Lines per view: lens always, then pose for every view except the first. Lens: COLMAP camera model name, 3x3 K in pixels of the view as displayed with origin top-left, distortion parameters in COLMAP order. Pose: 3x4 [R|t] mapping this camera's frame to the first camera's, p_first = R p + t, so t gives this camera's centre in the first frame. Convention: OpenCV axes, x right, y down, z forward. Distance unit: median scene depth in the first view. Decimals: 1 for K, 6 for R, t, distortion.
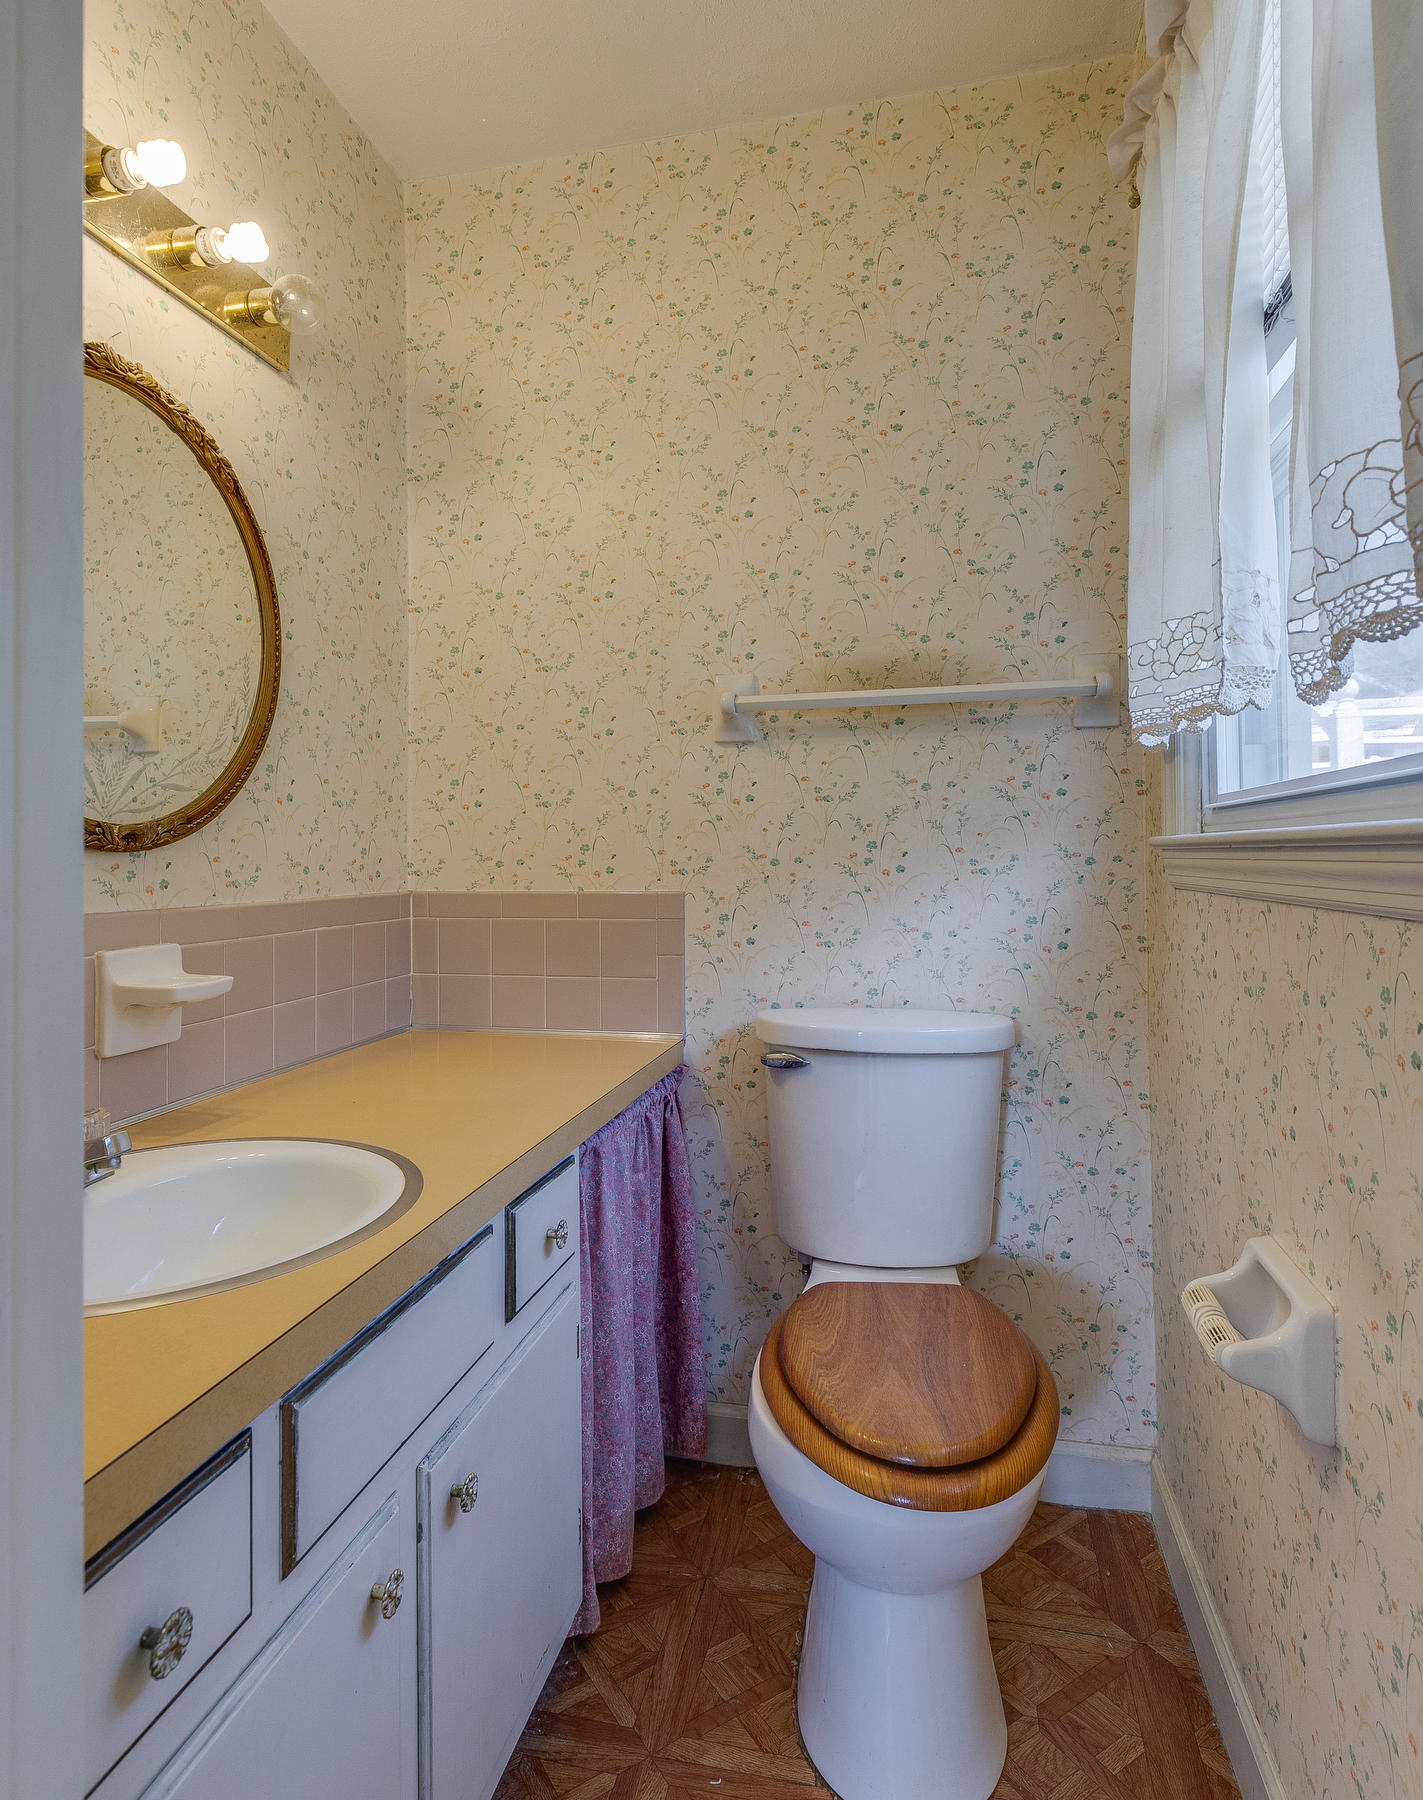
lens RADIAL K [[936.4, 0, 726.3], [0, 936.4, 853.8], [0, 0, 1]] dist [0.003146, 0.000252]
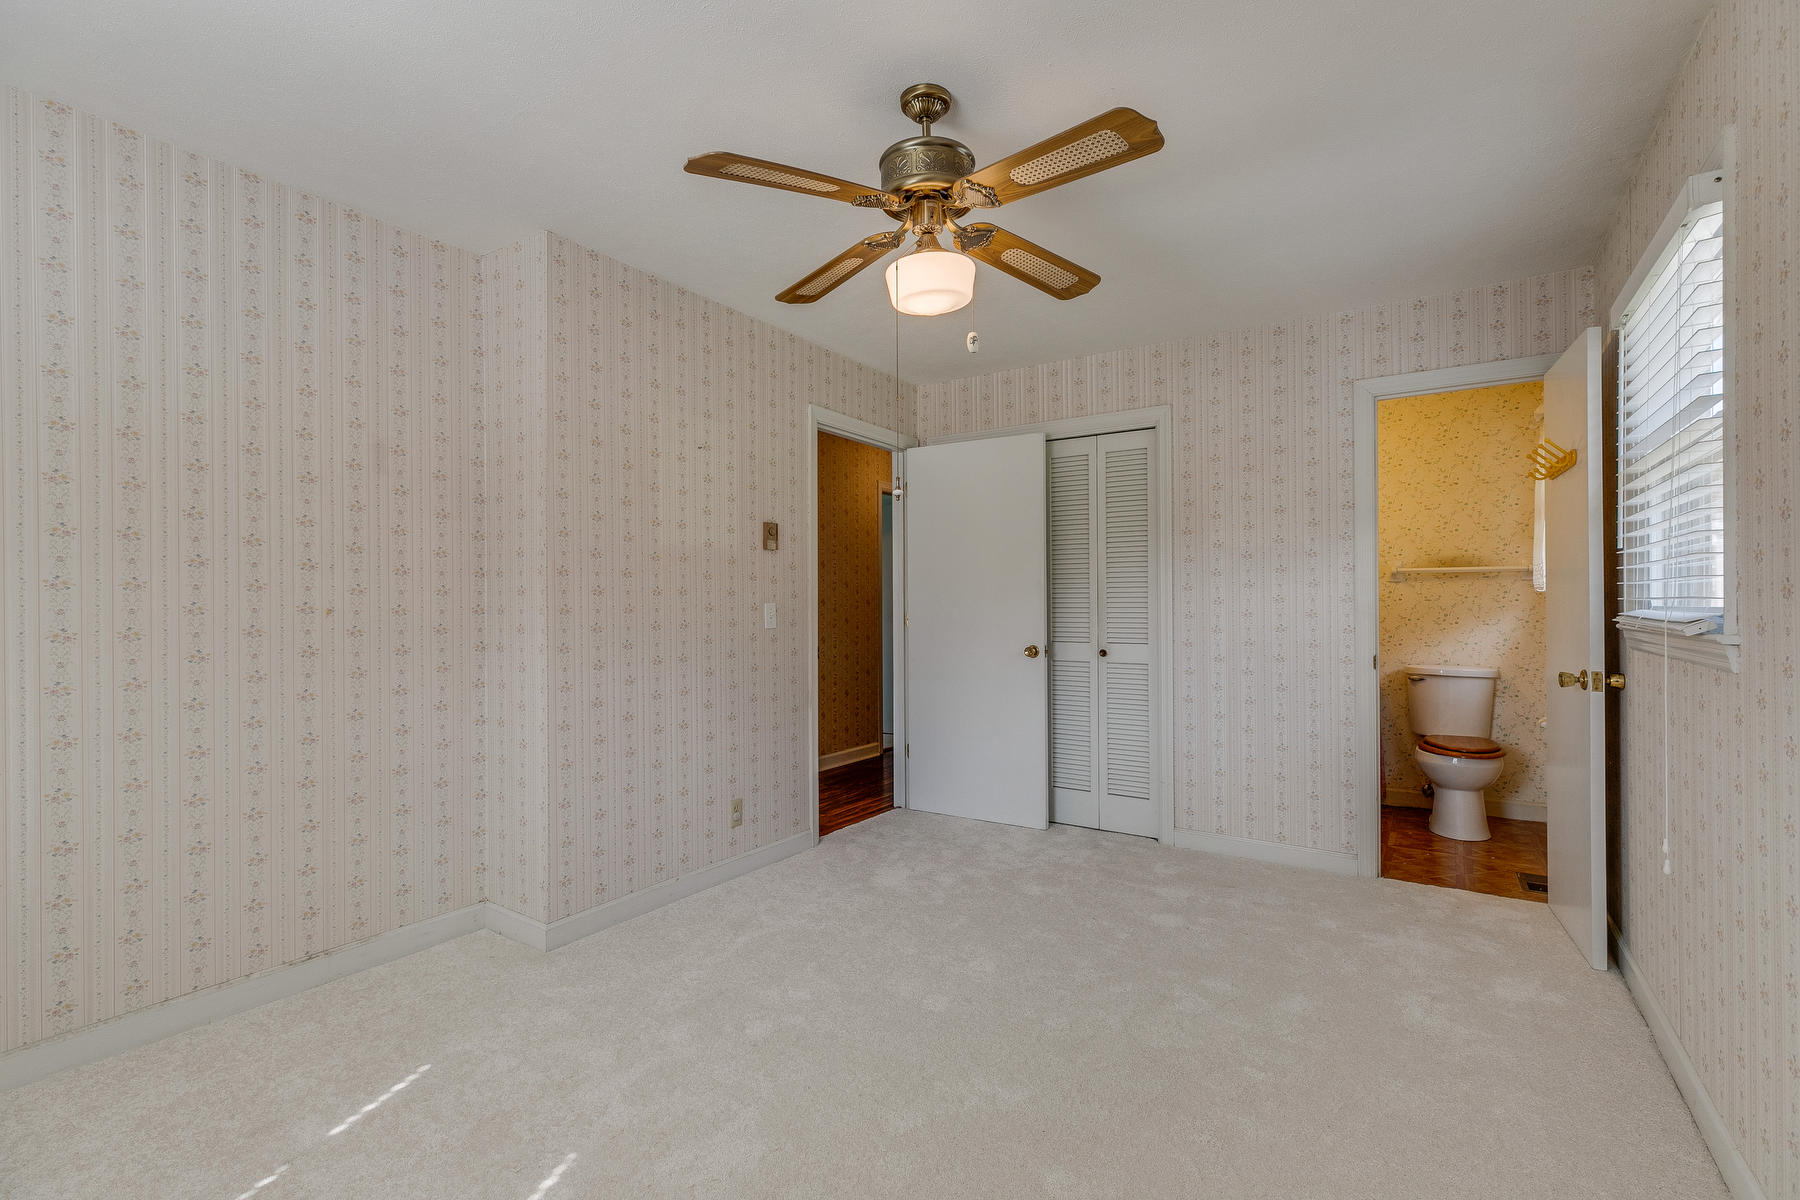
lens RADIAL K [[787.1, 0, 903.2], [0, 787.1, 601.6], [0, 0, 1]] dist [-0.001404, -0.000085]
pose [[0.932309, 0.009460, -0.361538, -0.617929], [-0.010235, 0.999948, -0.000229, -0.036625], [0.361517, 0.003914, 0.932357, -2.235659]]
